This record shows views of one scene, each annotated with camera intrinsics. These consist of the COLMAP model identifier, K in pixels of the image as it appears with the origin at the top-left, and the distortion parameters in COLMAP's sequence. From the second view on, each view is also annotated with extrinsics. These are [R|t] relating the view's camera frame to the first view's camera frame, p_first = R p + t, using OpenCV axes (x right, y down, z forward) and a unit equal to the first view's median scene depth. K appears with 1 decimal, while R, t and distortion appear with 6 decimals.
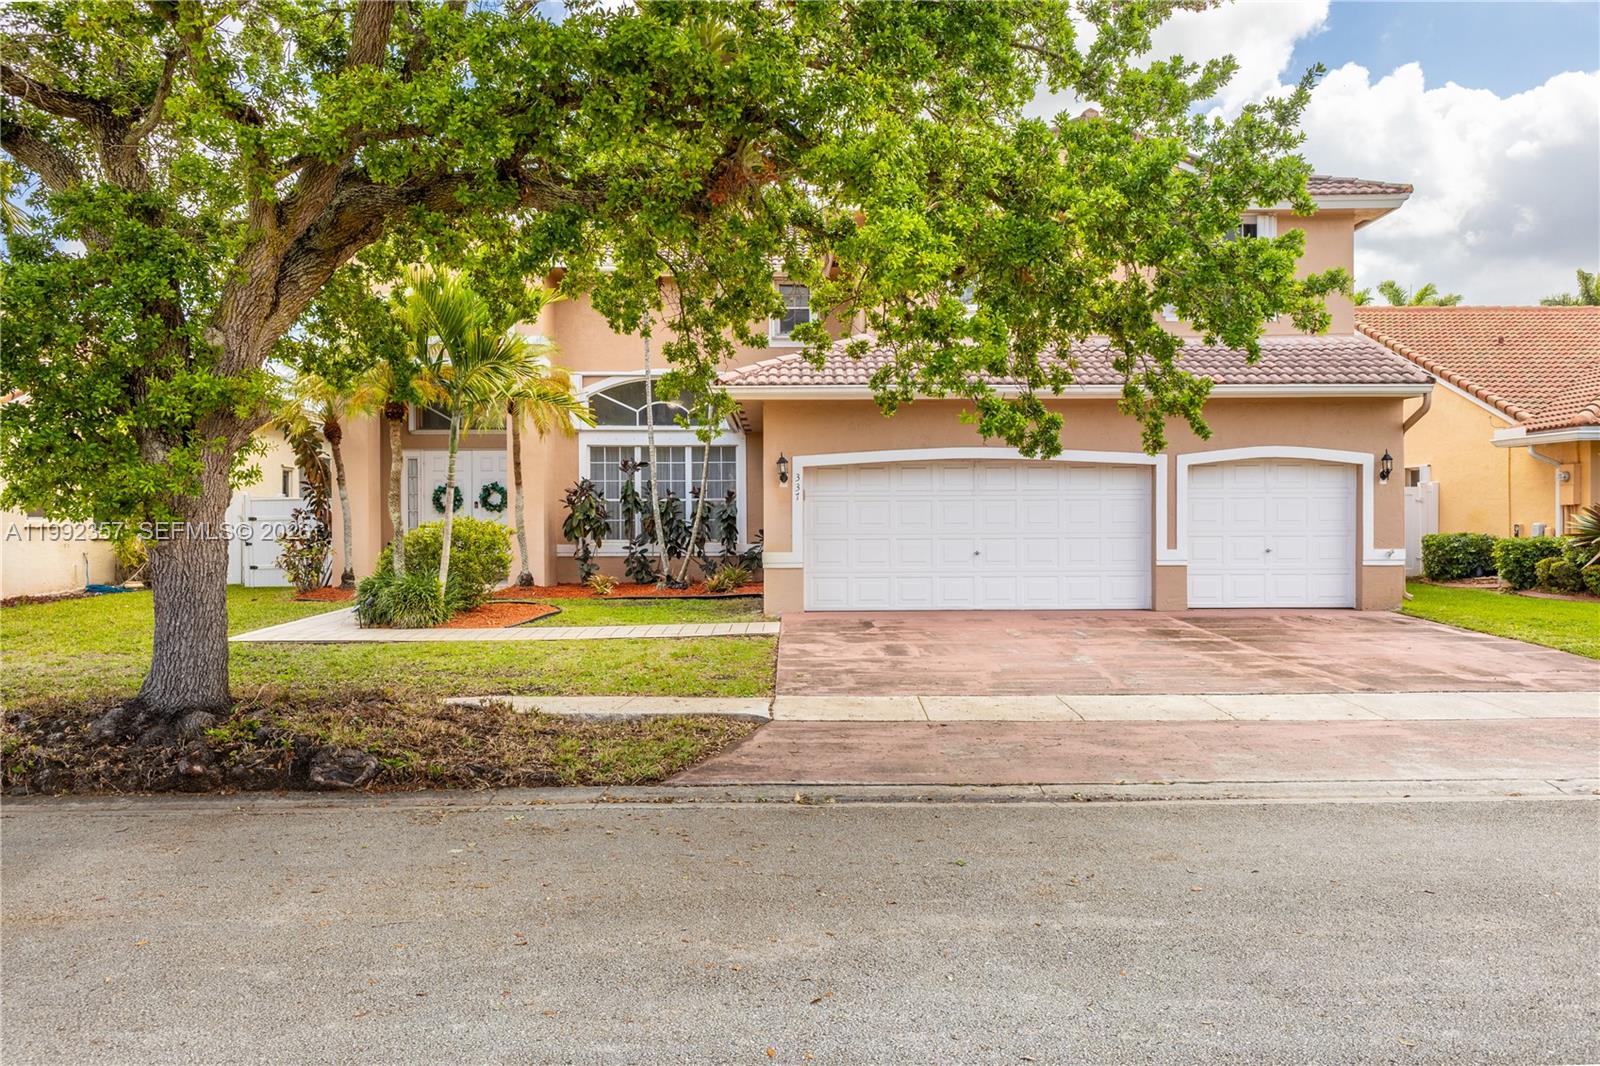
lens RADIAL K [[1219.0, 0, 803.9], [0, 1219.0, 507.4], [0, 0, 1]] dist [-0.000861, -0.000240]
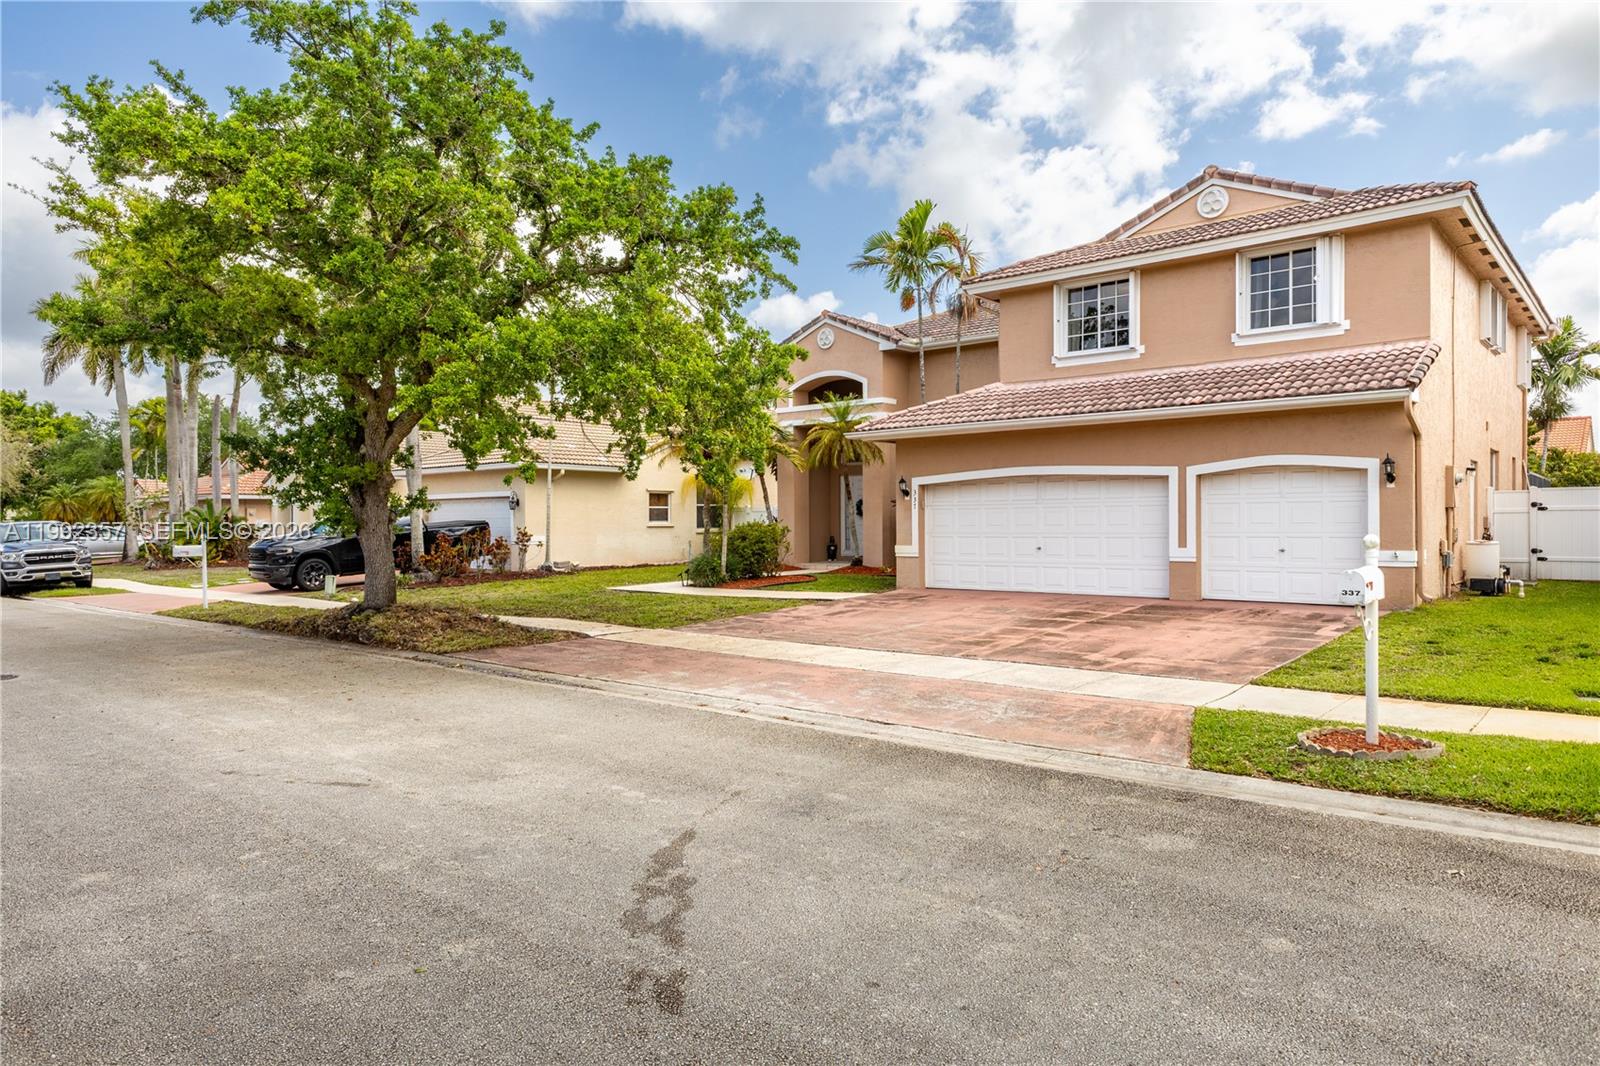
lens RADIAL K [[969.0, 0, 800.0], [0, 969.0, 533.0], [0, 0, 1]] dist [-0.005141, -0.002609]
pose [[0.745930, 0.008119, -0.665975, 0.556225], [0.008825, 0.999717, 0.022072, -0.003125], [0.665966, -0.022342, 0.745647, 0.057555]]
